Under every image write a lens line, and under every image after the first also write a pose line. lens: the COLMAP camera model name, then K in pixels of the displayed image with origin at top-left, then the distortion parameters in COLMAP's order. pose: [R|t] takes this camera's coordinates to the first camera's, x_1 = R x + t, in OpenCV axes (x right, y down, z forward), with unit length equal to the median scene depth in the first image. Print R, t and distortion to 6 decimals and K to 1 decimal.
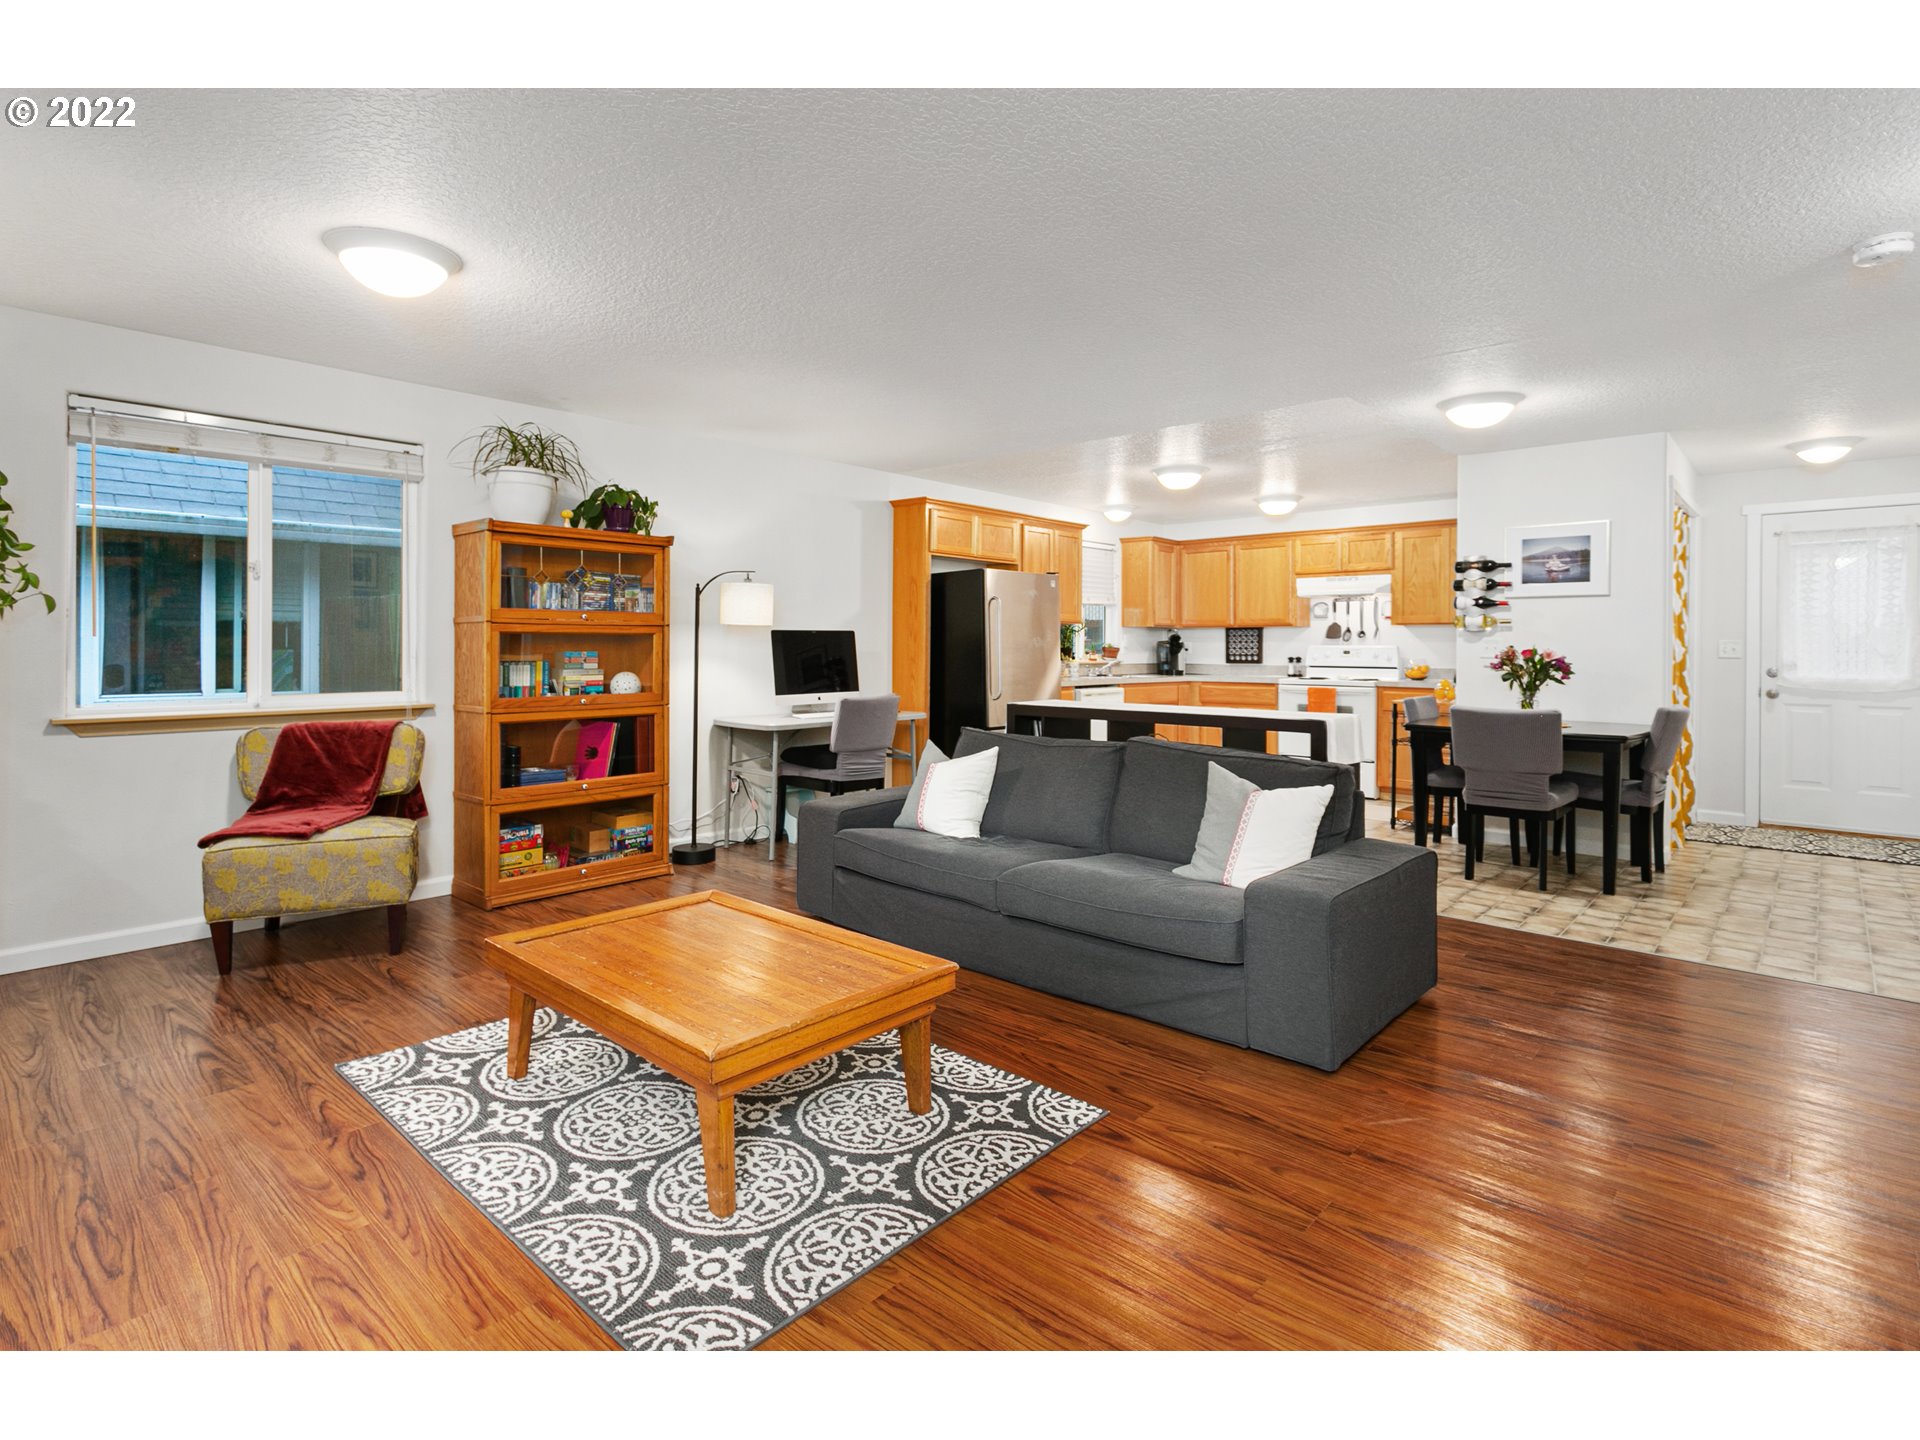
lens RADIAL K [[943.2, 0, 957.8], [0, 943.2, 653.3], [0, 0, 1]] dist [-0.001000, -0.000569]
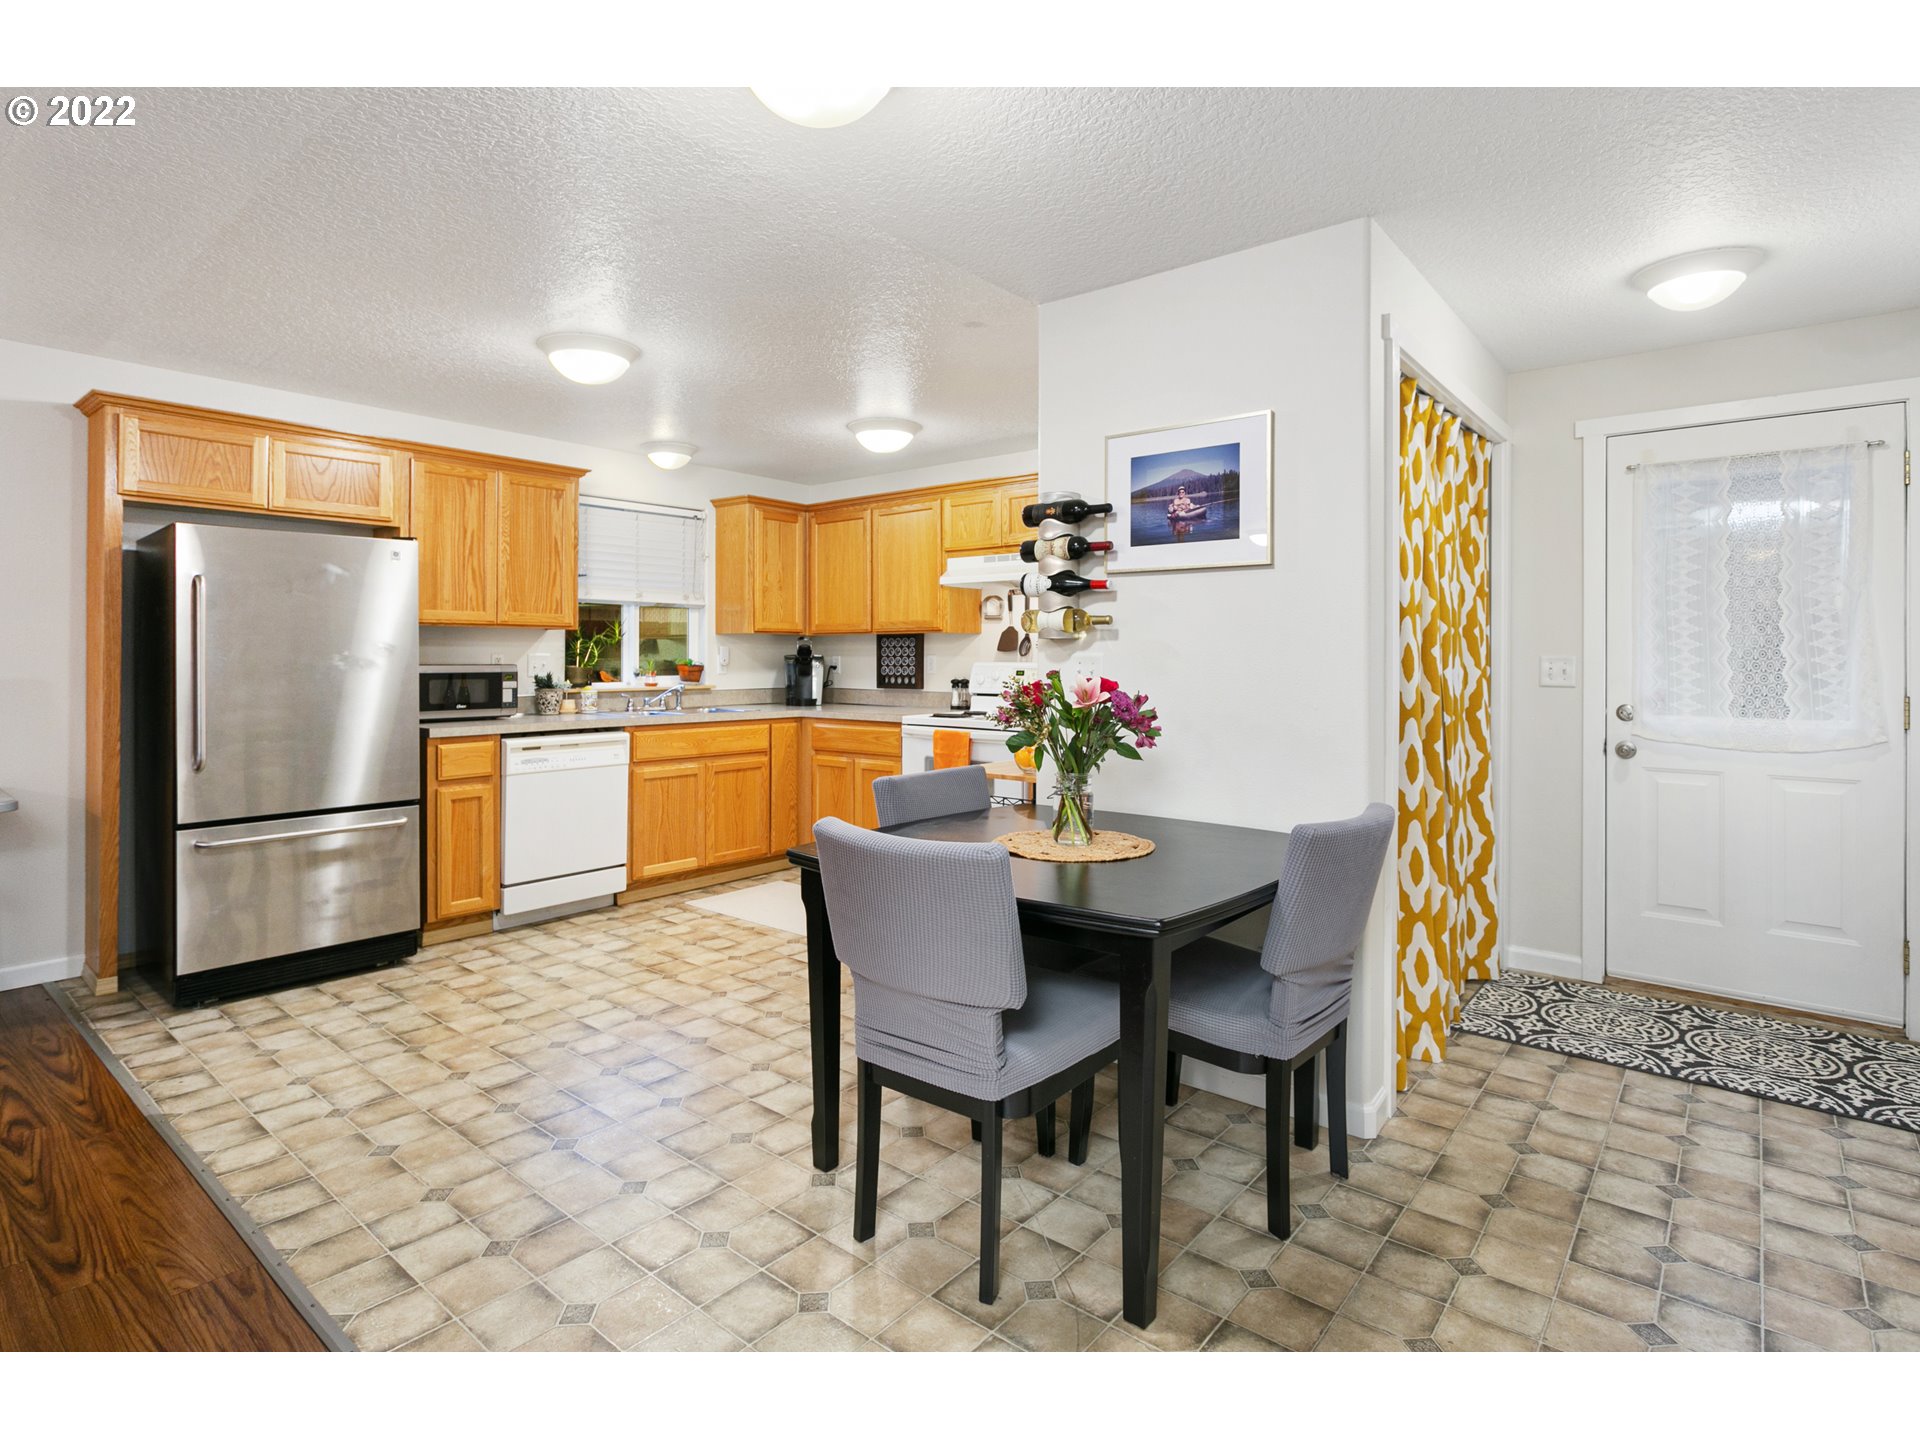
lens RADIAL K [[970.6, 0, 949.2], [0, 970.6, 656.1], [0, 0, 1]] dist [-0.011931, 0.000804]
pose [[0.998947, -0.001761, 0.045839, 0.443565], [0.002122, 0.999967, -0.007821, -0.009738], [-0.045823, 0.007910, 0.998918, 0.450723]]
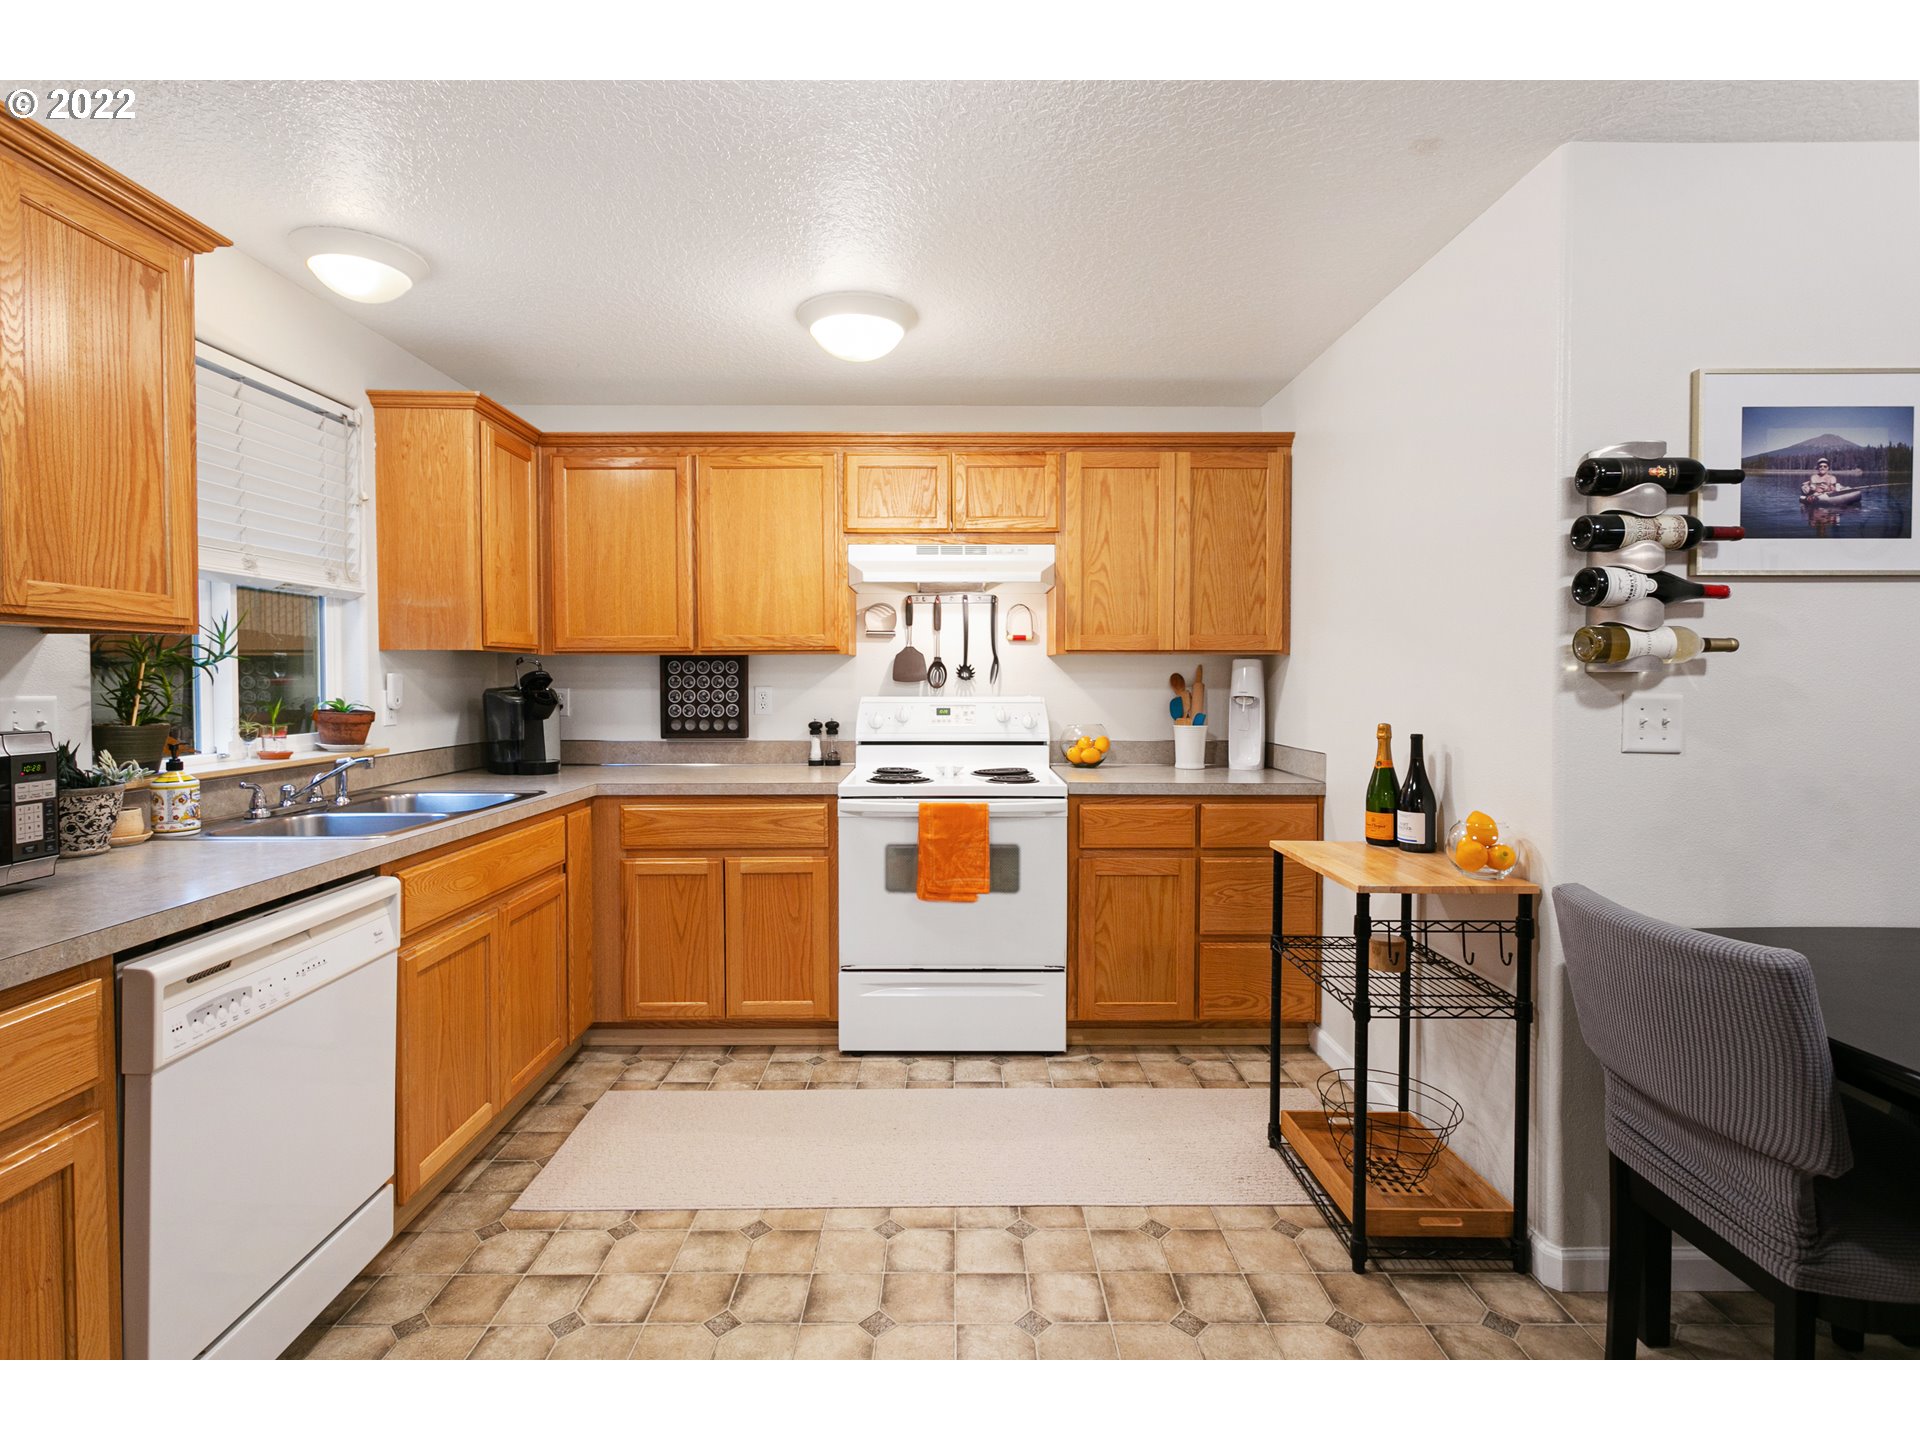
lens RADIAL K [[913.1, 0, 948.4], [0, 913.1, 698.5], [0, 0, 1]] dist [0.001008, 0.001458]
pose [[0.737461, -0.020009, 0.675093, 0.145204], [0.008644, 0.999759, 0.020188, -0.021952], [-0.675334, -0.009052, 0.737456, 0.882547]]
